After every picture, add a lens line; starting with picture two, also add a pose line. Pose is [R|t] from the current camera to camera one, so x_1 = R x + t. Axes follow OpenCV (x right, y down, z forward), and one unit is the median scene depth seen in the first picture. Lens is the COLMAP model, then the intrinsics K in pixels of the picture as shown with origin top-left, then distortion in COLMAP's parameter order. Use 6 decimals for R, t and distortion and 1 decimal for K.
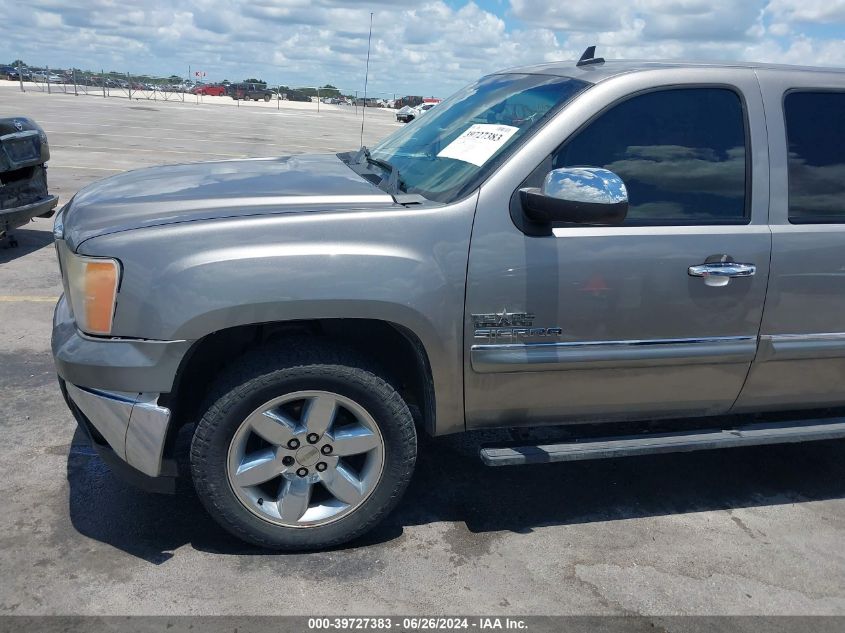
lens RADIAL K [[657.9, 0, 422.5], [0, 657.9, 316.5], [0, 0, 1]] dist [-0.004927, -0.004761]
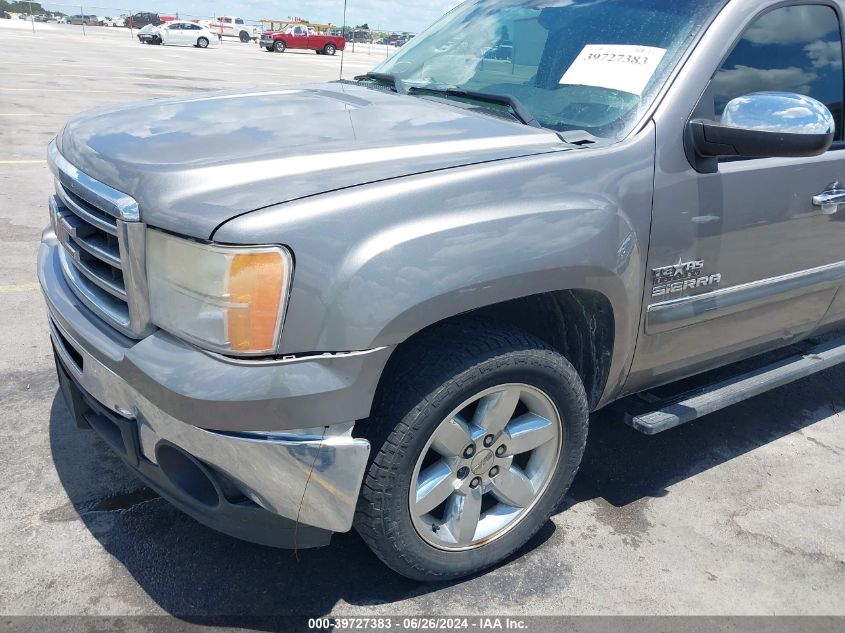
lens RADIAL K [[688.6, 0, 422.5], [0, 688.6, 316.5], [0, 0, 1]] dist [-0.000129, -0.008286]
pose [[0.943281, -0.125350, 0.307423, -0.475361], [0.097070, 0.989651, 0.105683, -0.063789], [-0.317489, -0.069847, 0.945686, 0.221493]]
